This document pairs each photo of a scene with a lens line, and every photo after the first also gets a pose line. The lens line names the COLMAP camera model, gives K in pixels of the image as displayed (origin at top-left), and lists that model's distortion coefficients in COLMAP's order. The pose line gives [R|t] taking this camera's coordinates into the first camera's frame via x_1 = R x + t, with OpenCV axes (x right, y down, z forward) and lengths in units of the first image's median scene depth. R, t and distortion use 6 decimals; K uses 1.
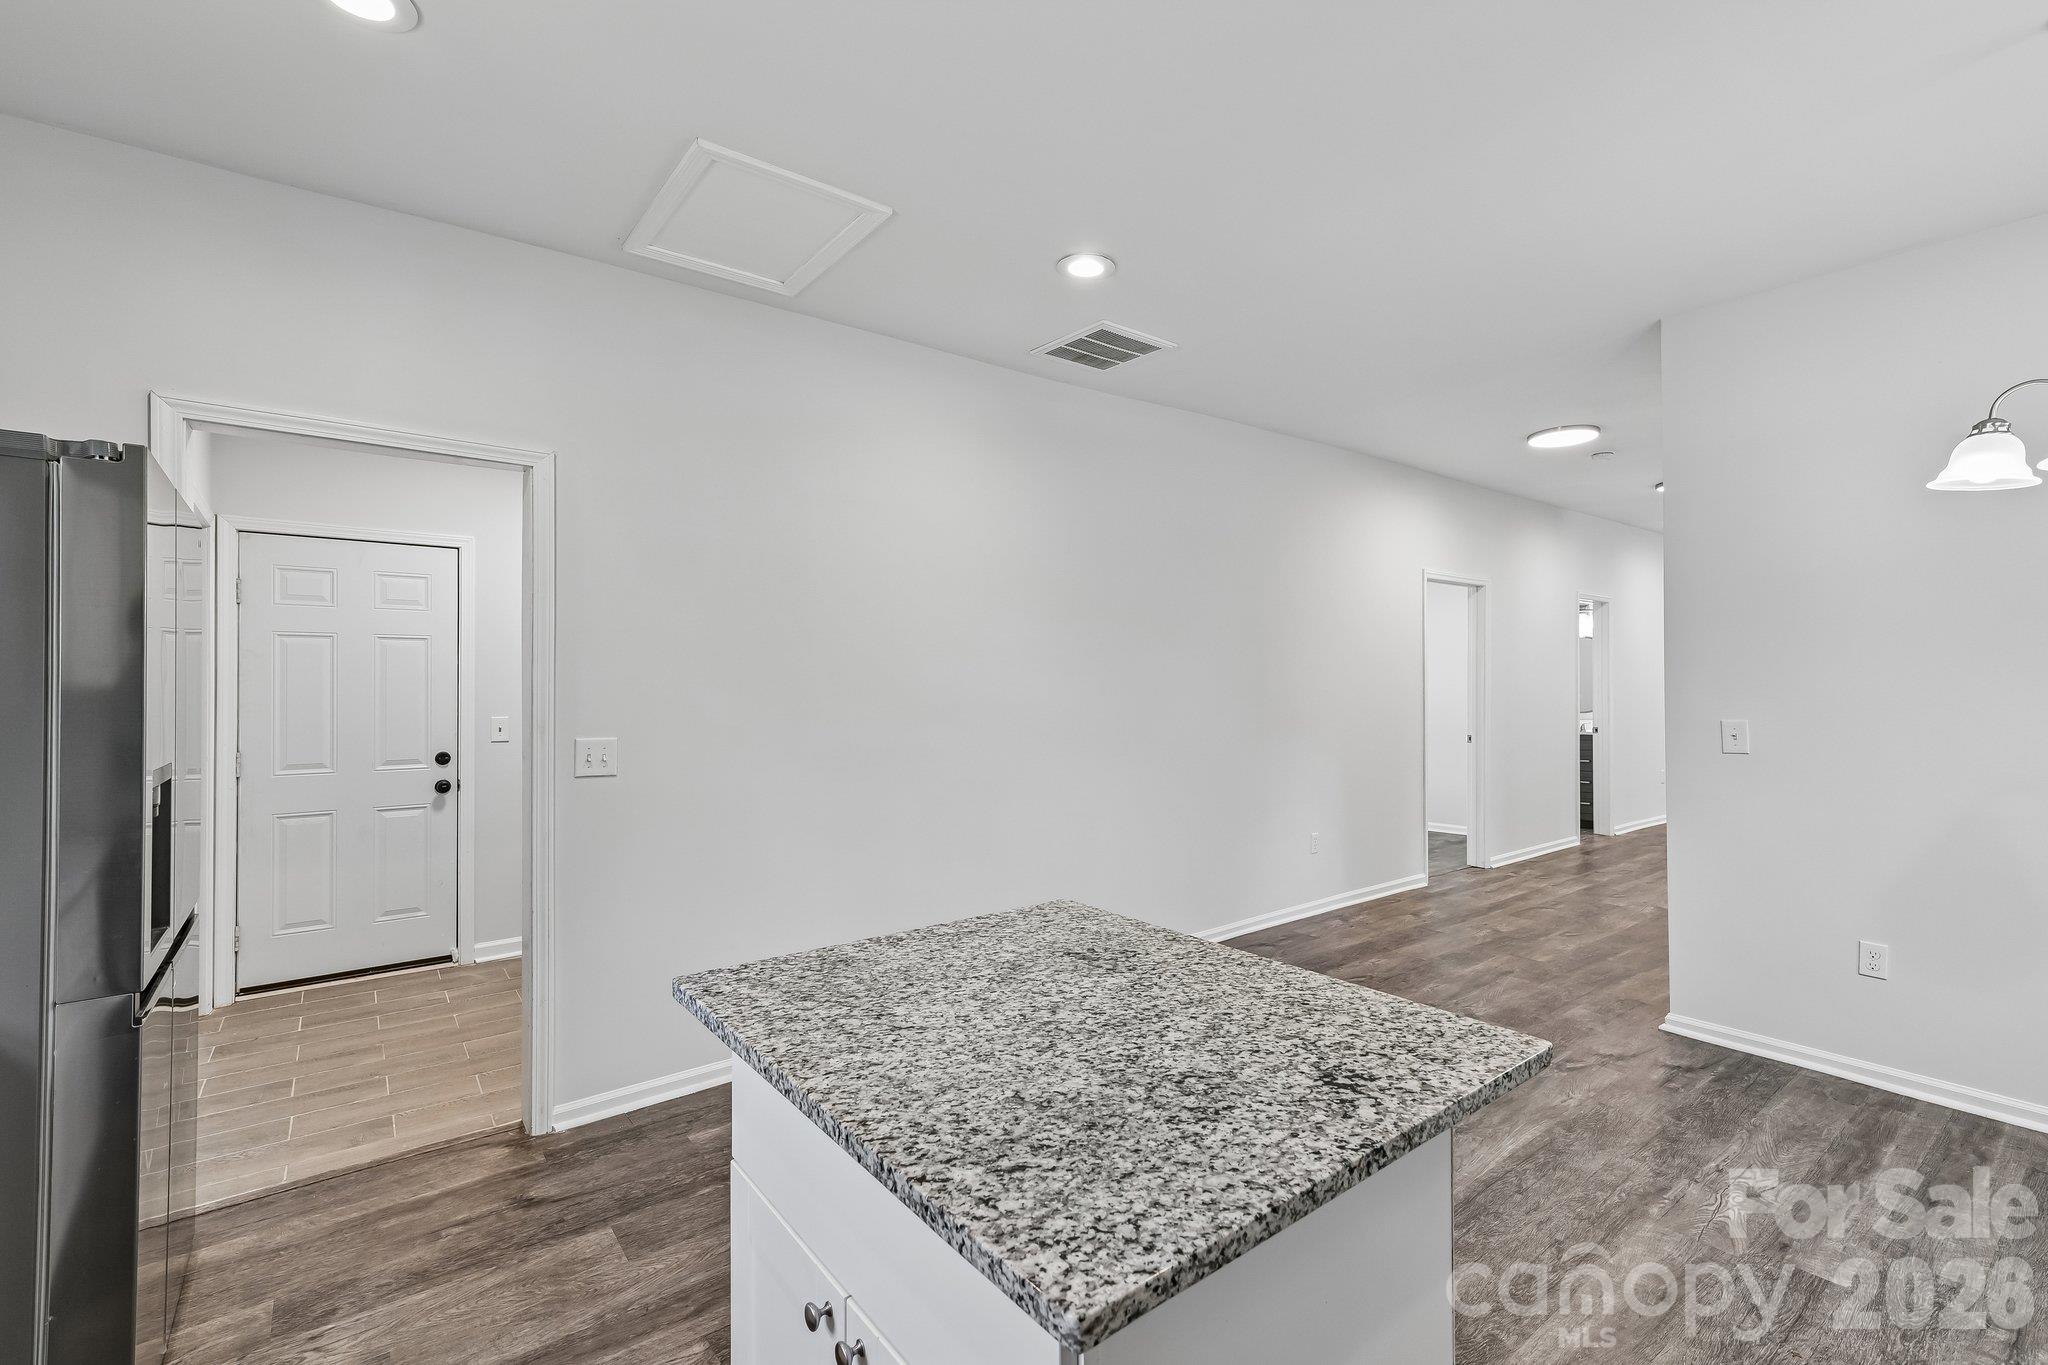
lens RADIAL K [[898.8, 0, 1030.2], [0, 898.8, 682.7], [0, 0, 1]] dist [0.016933, -0.000945]
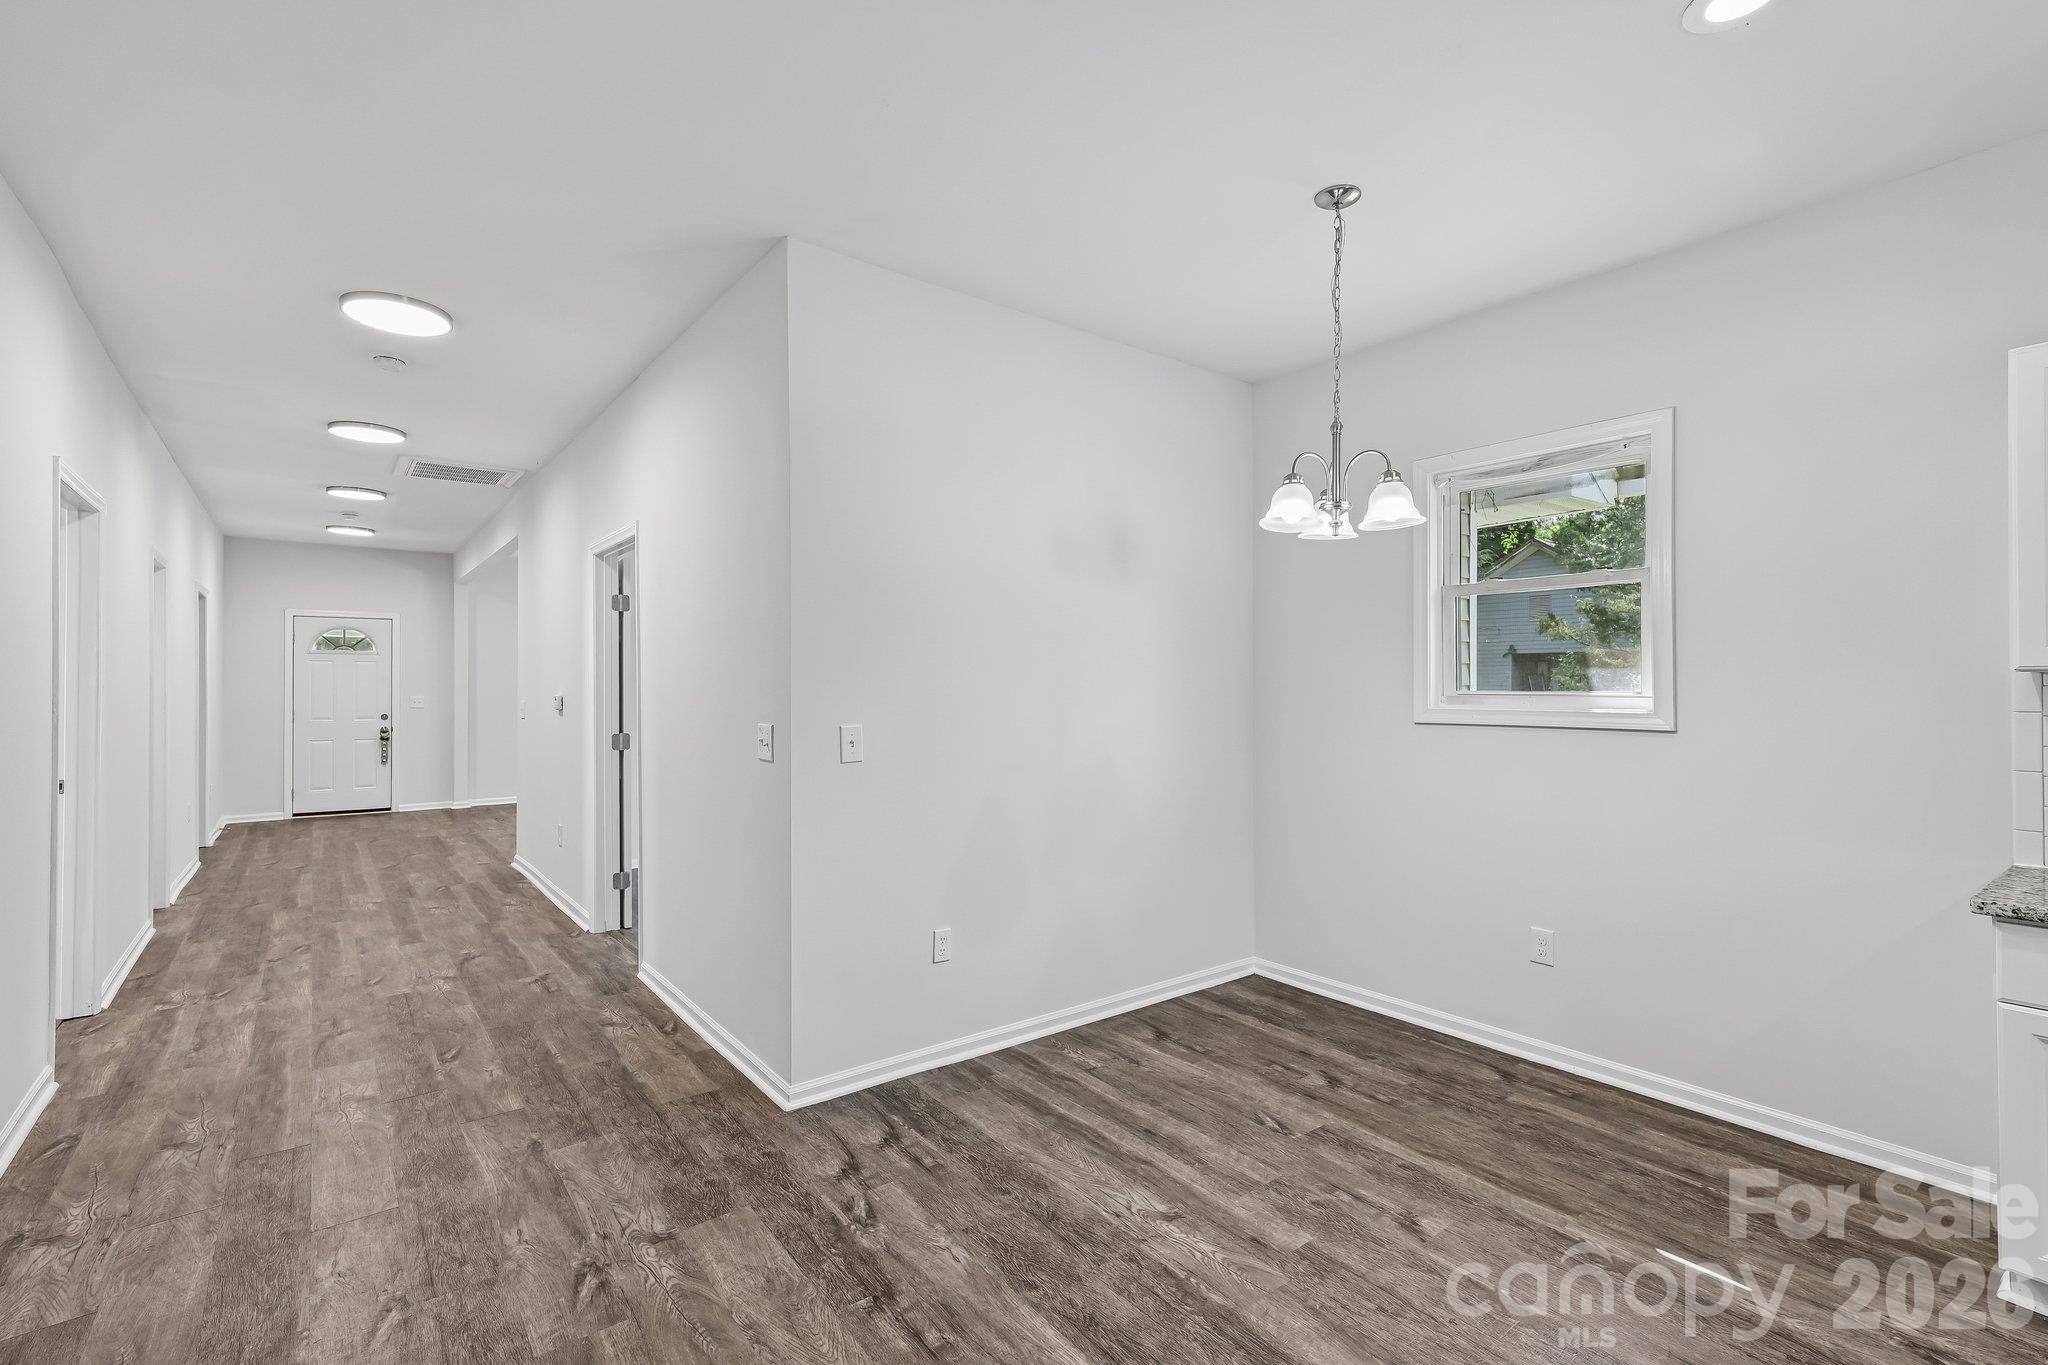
lens RADIAL K [[898.8, 0, 990.6], [0, 898.8, 688.3], [0, 0, 1]] dist [0.016933, -0.000945]
pose [[0.009809, 0.003484, 0.999946, -0.258934], [-0.004281, 0.999985, -0.003442, 0.016934], [-0.999943, -0.004247, 0.009824, 1.925412]]
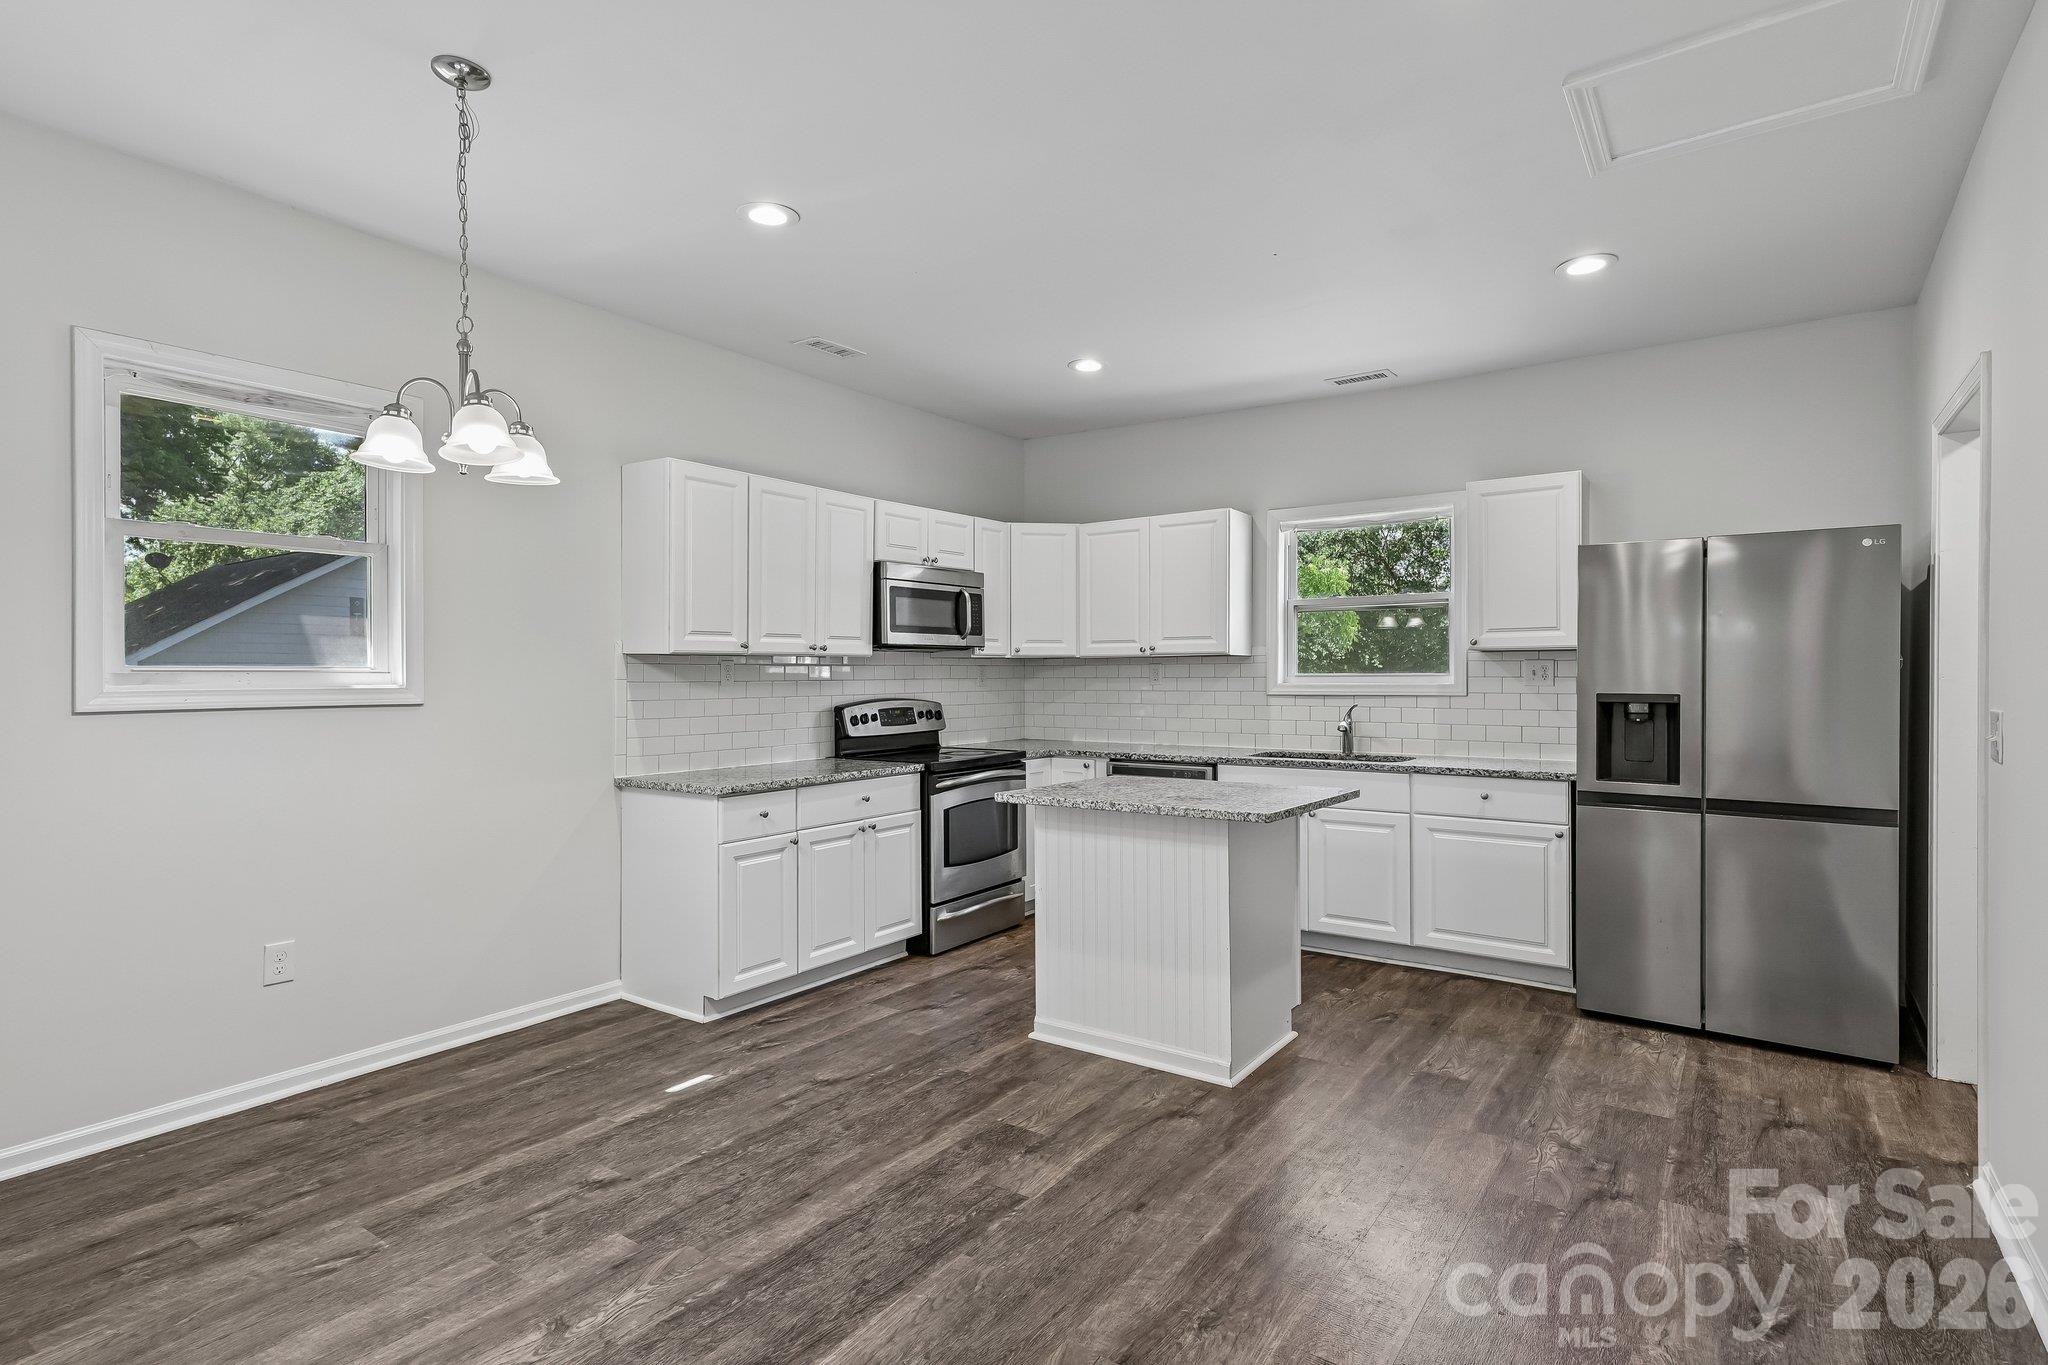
lens RADIAL K [[1023.8, 0, 1035.8], [0, 1023.8, 681.8], [0, 0, 1]] dist [0.021467, -0.001940]
pose [[-0.953699, 0.011491, -0.300543, 1.088872], [0.010584, 0.999933, 0.004647, 0.050050], [0.300576, 0.001251, -0.953757, 3.142452]]
